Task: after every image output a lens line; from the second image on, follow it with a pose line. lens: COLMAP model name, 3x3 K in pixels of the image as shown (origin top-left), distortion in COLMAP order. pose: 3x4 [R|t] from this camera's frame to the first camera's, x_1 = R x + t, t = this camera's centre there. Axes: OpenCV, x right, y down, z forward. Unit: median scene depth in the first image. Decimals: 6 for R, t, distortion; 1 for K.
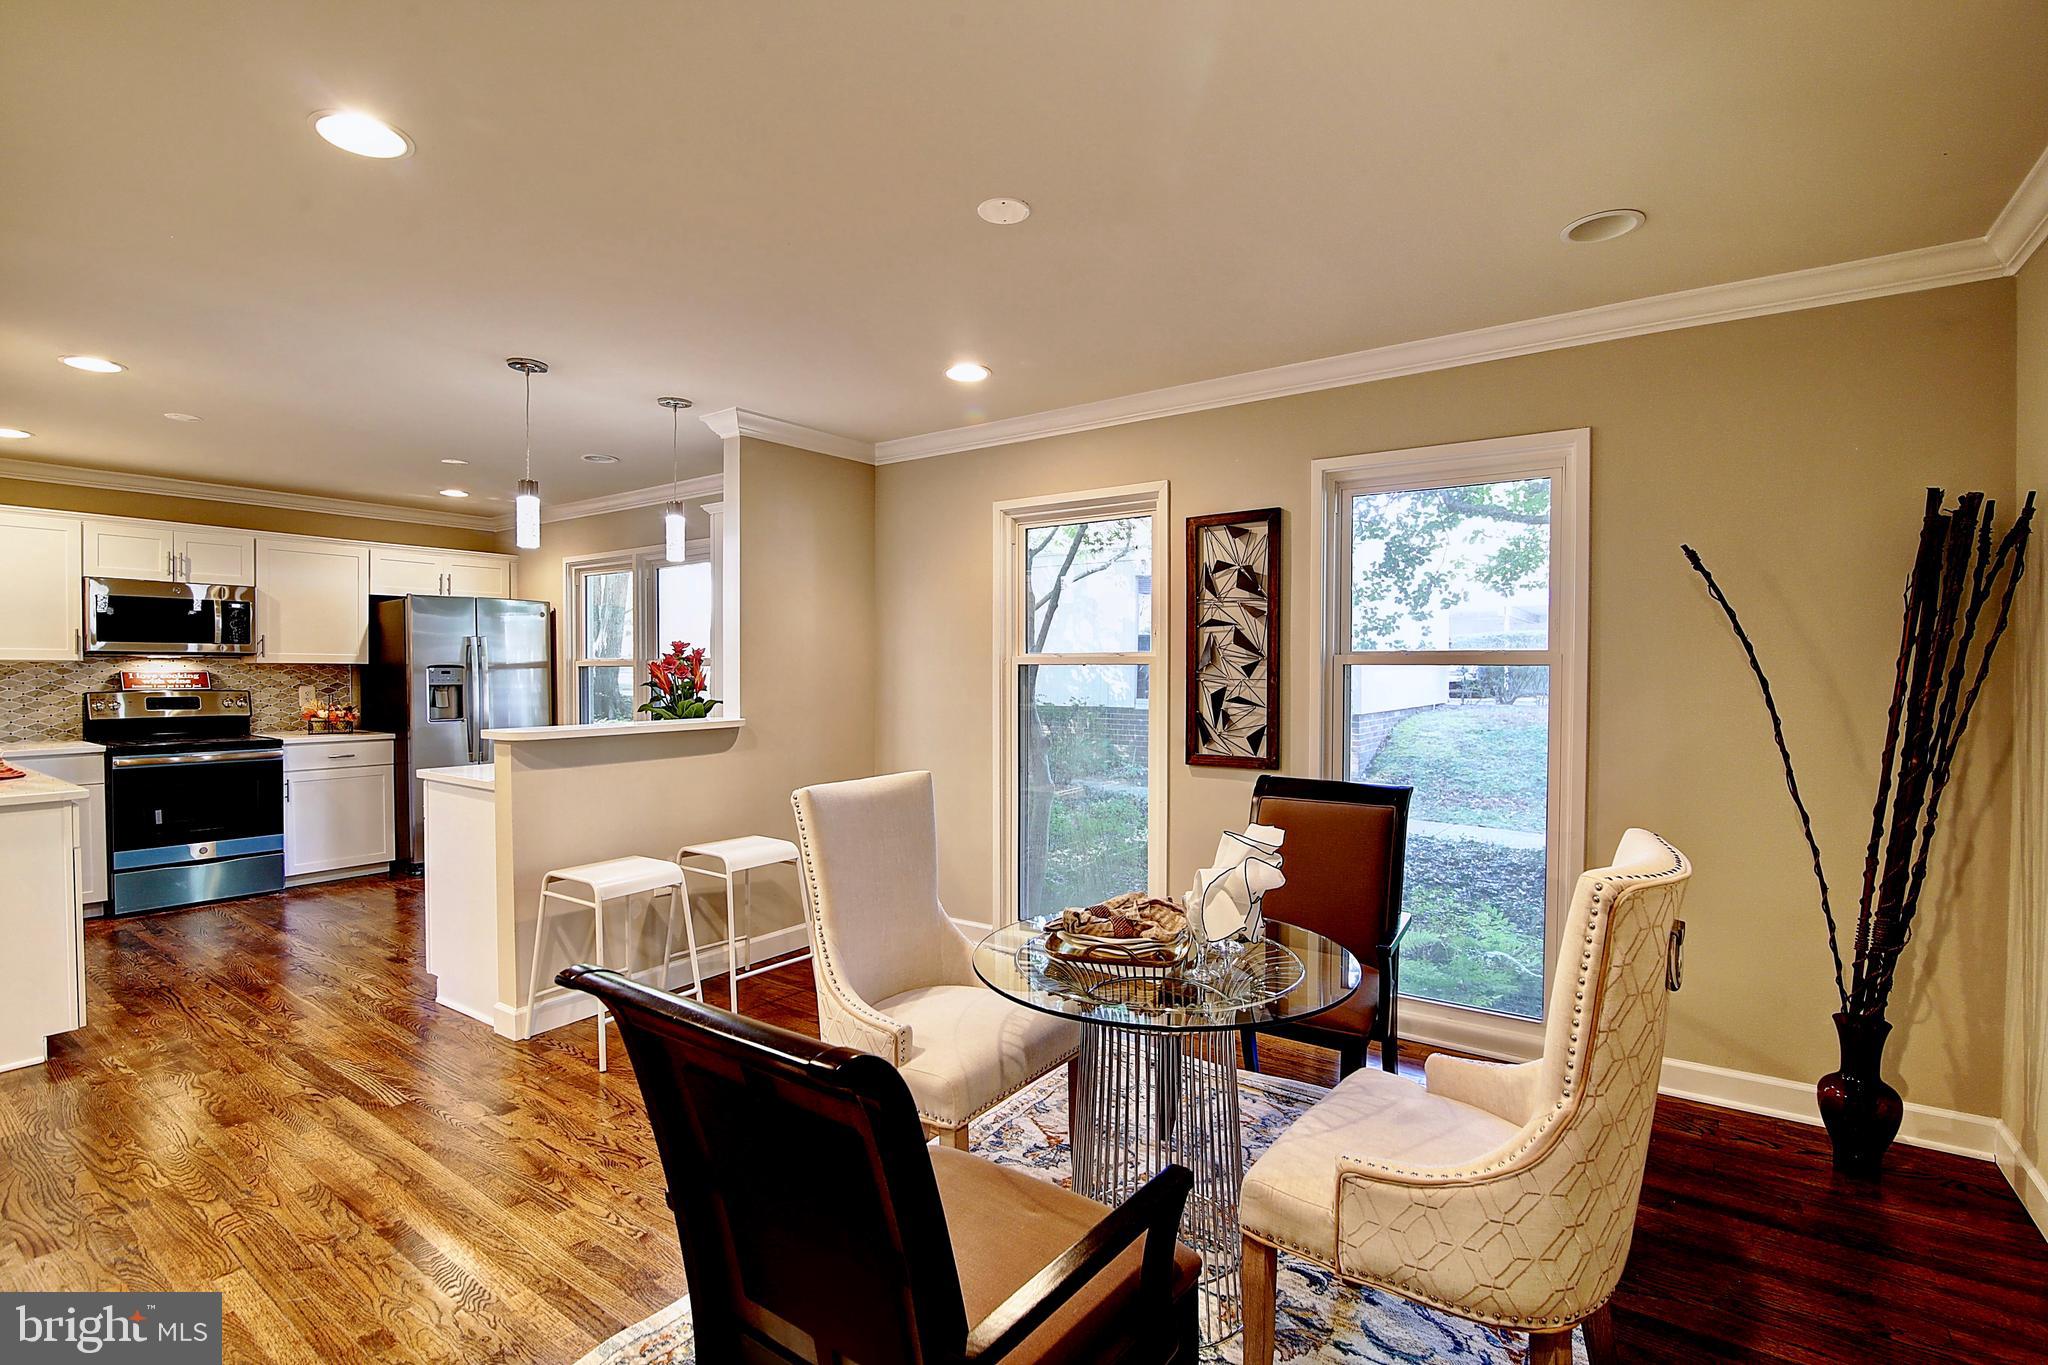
lens RADIAL K [[944.3, 0, 1030.0], [0, 944.3, 689.1], [0, 0, 1]] dist [-0.019664, 0.000850]
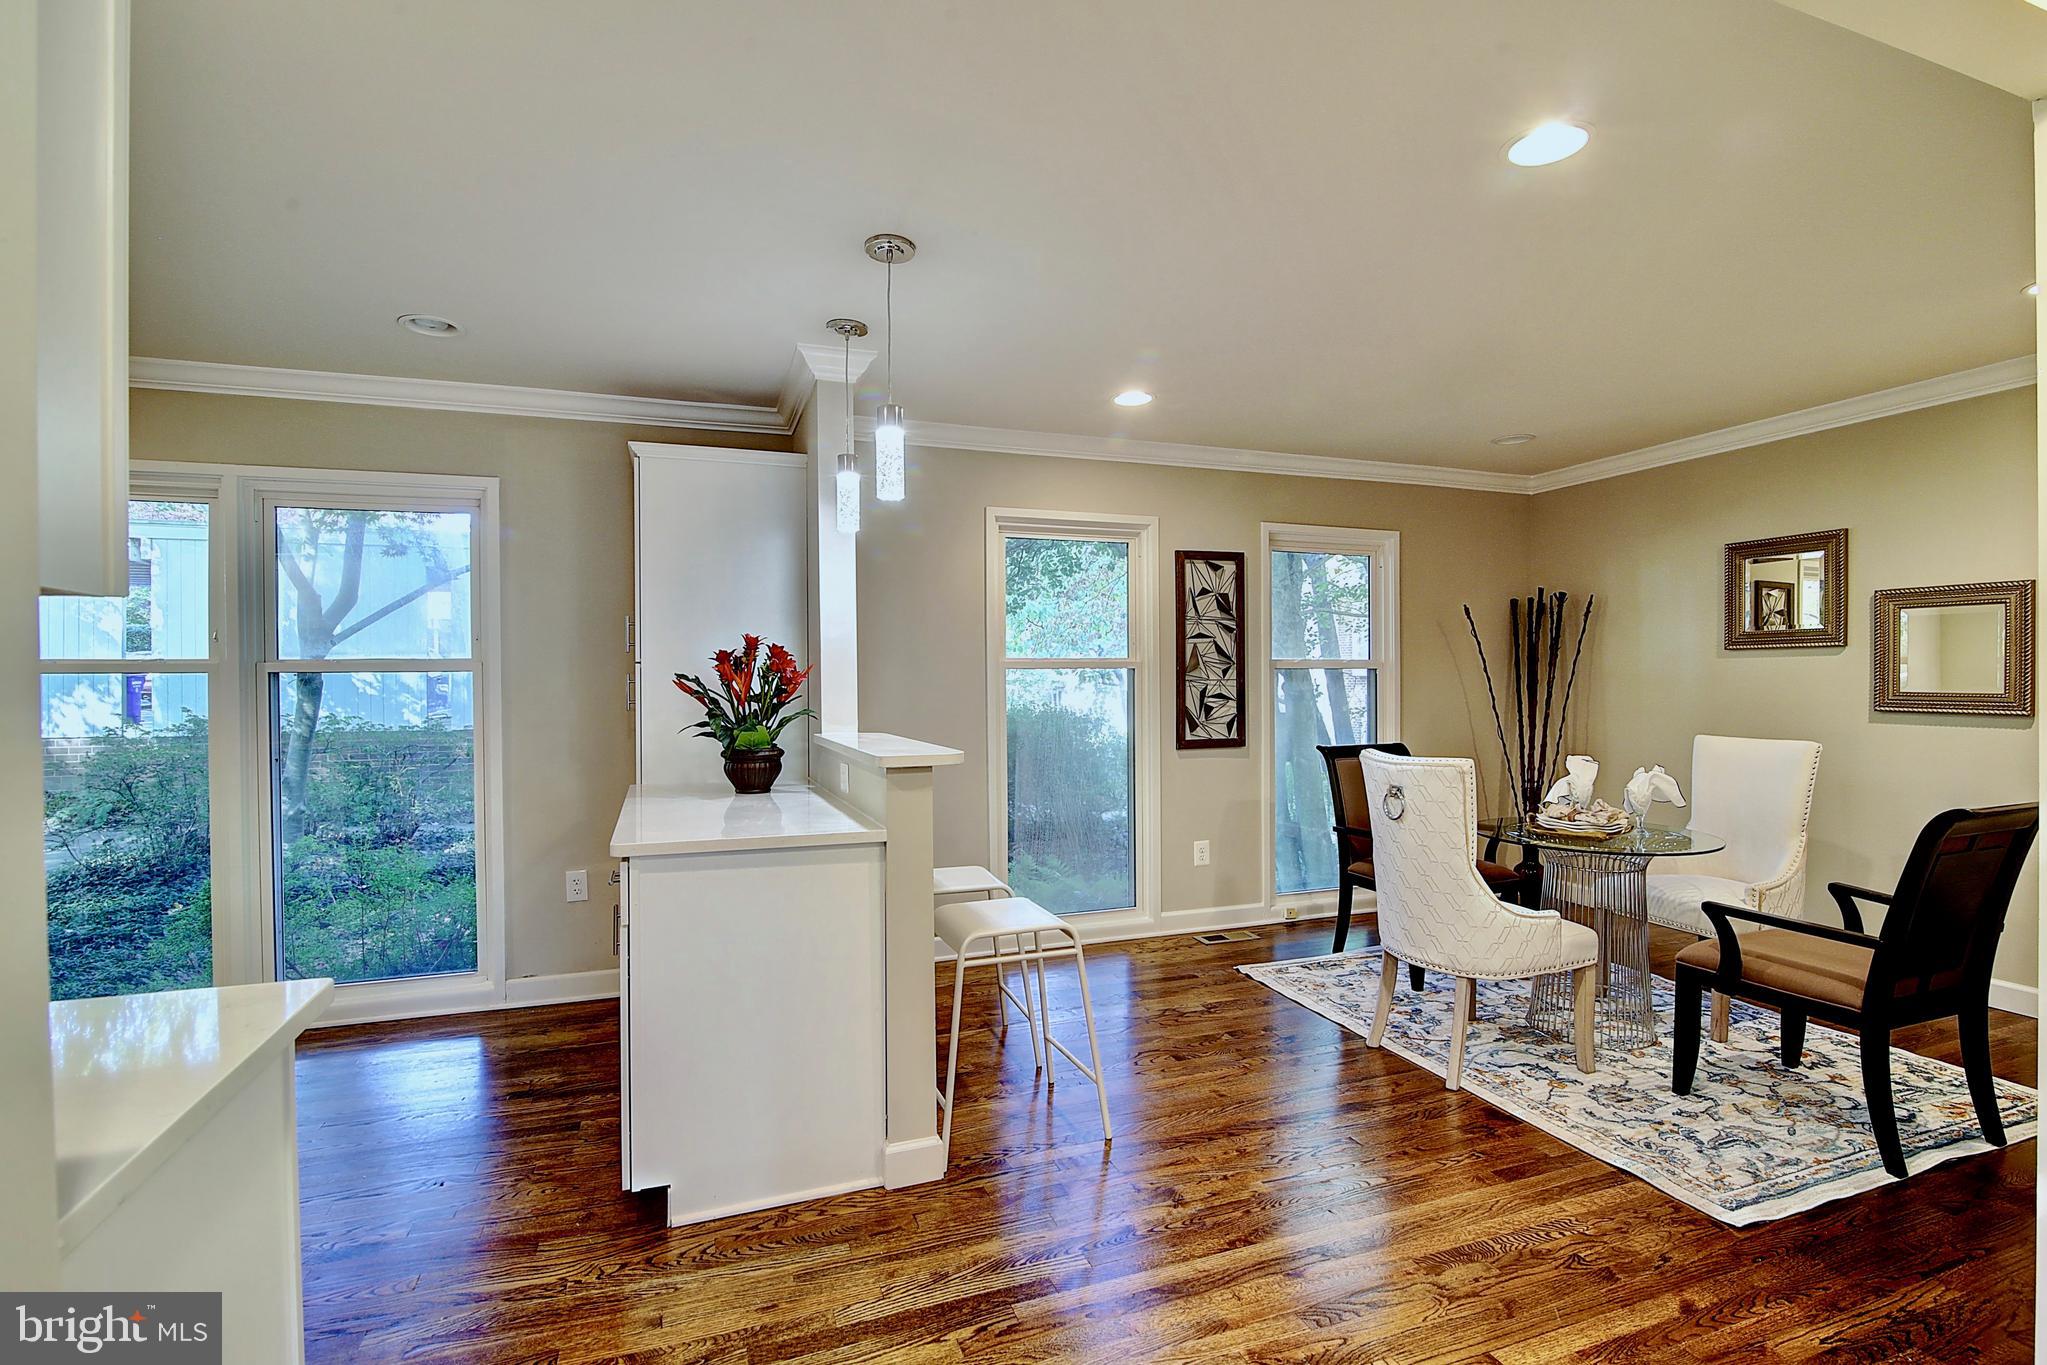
lens RADIAL K [[943.9, 0, 1029.5], [0, 943.9, 689.1], [0, 0, 1]] dist [-0.019664, 0.000850]
pose [[0.570035, -0.012731, 0.821522, -0.718553], [0.024009, 0.999711, -0.001167, -0.001635], [-0.821270, 0.020389, 0.570176, 0.337580]]
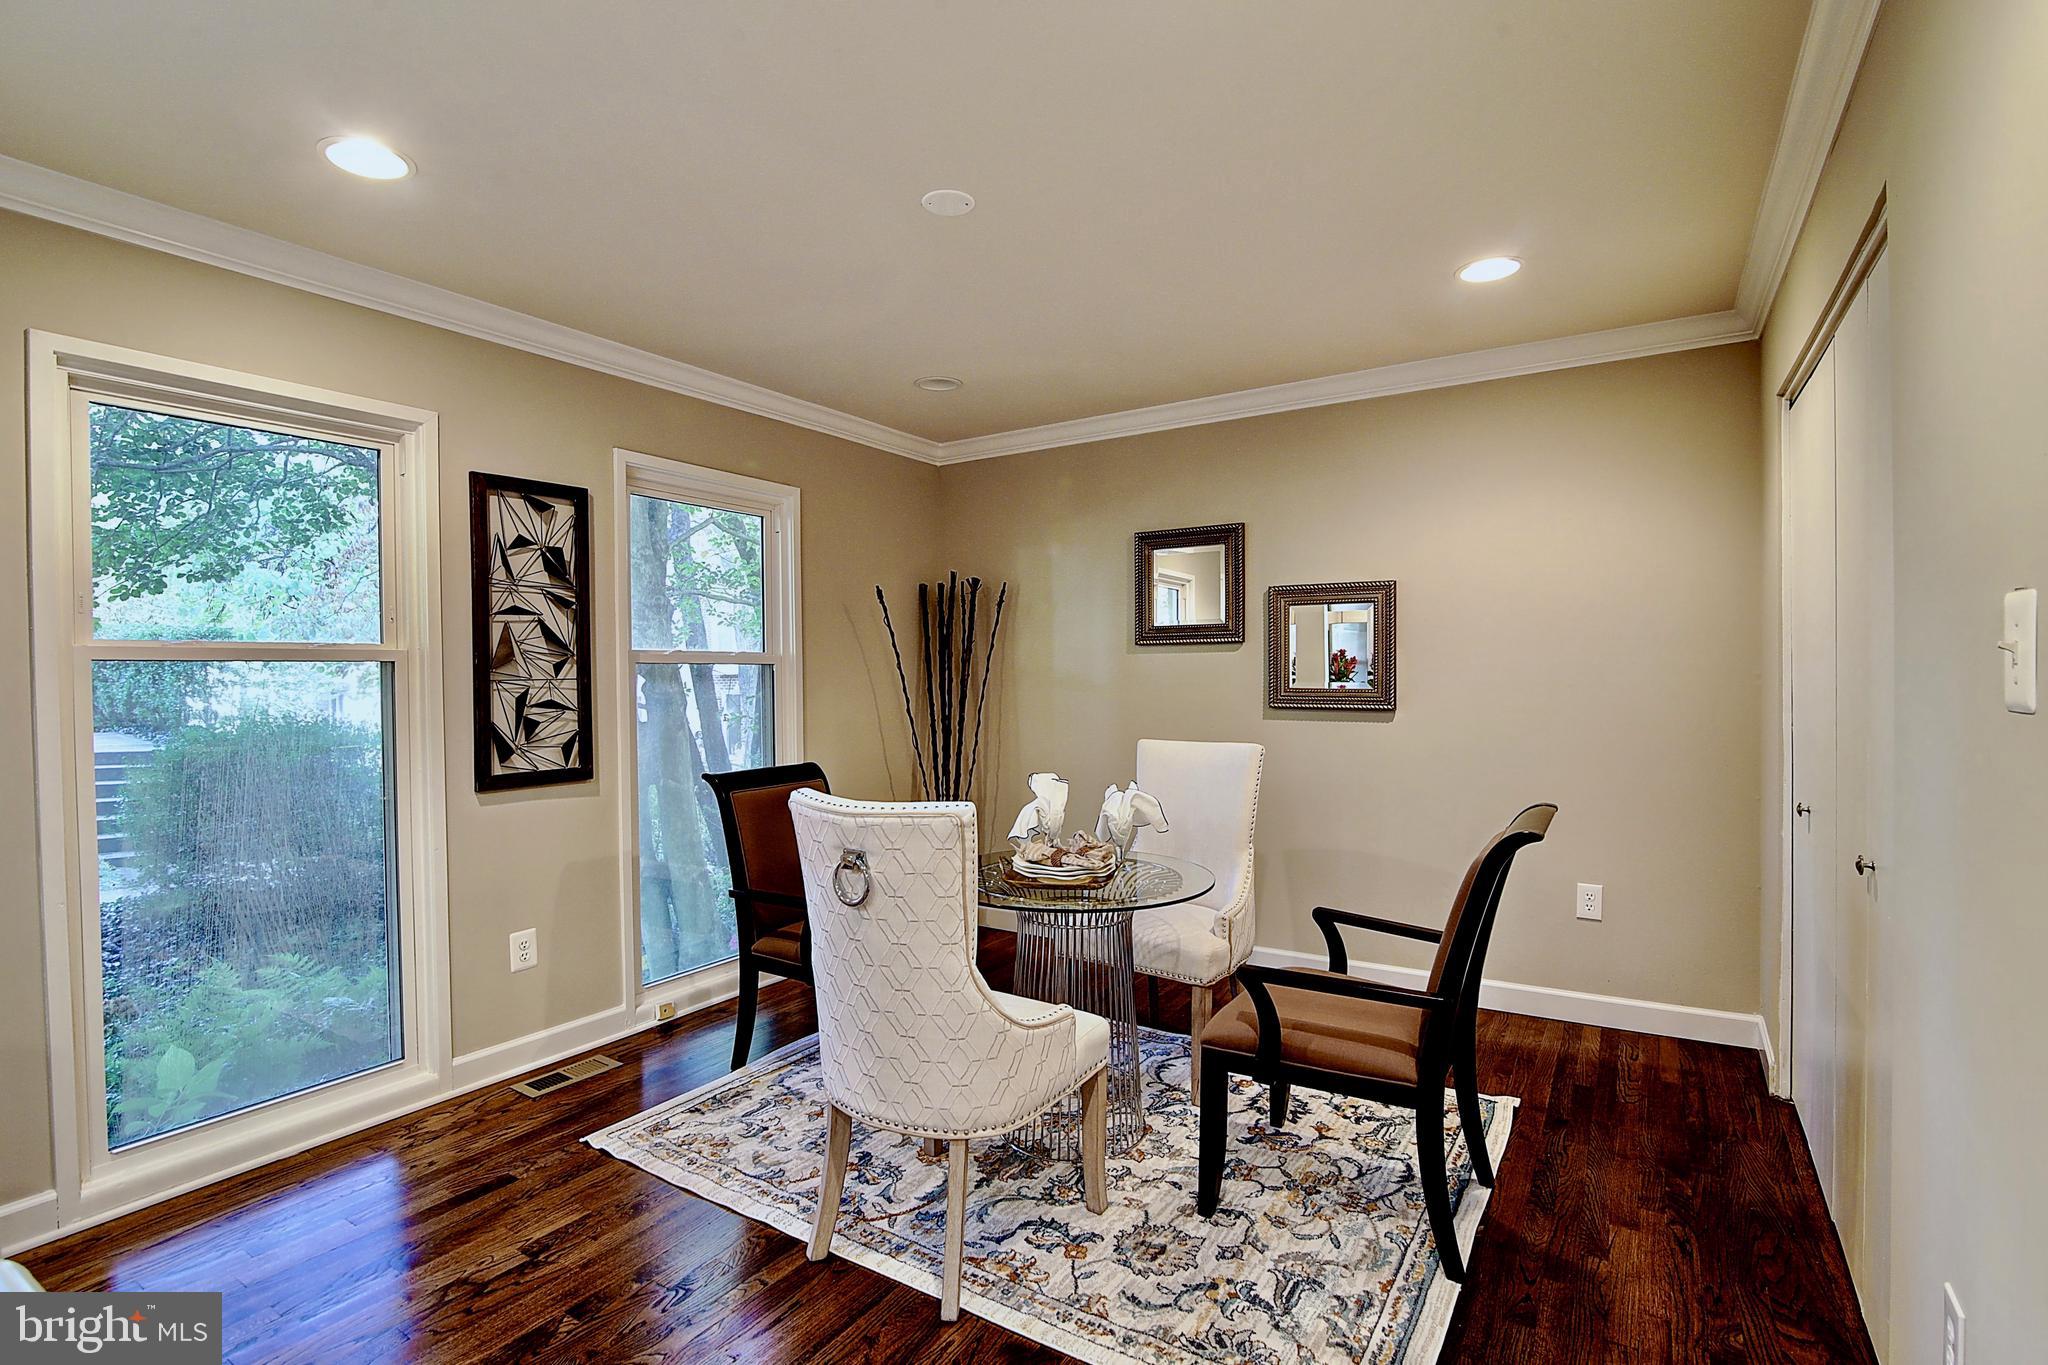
lens RADIAL K [[962.9, 0, 1023.9], [0, 962.9, 689.9], [0, 0, 1]] dist [-0.021520, 0.000685]
pose [[-0.041848, -0.017375, 0.998973, -0.472742], [0.030310, 0.999367, 0.018652, -0.003092], [-0.998664, 0.031060, -0.041295, 0.435763]]
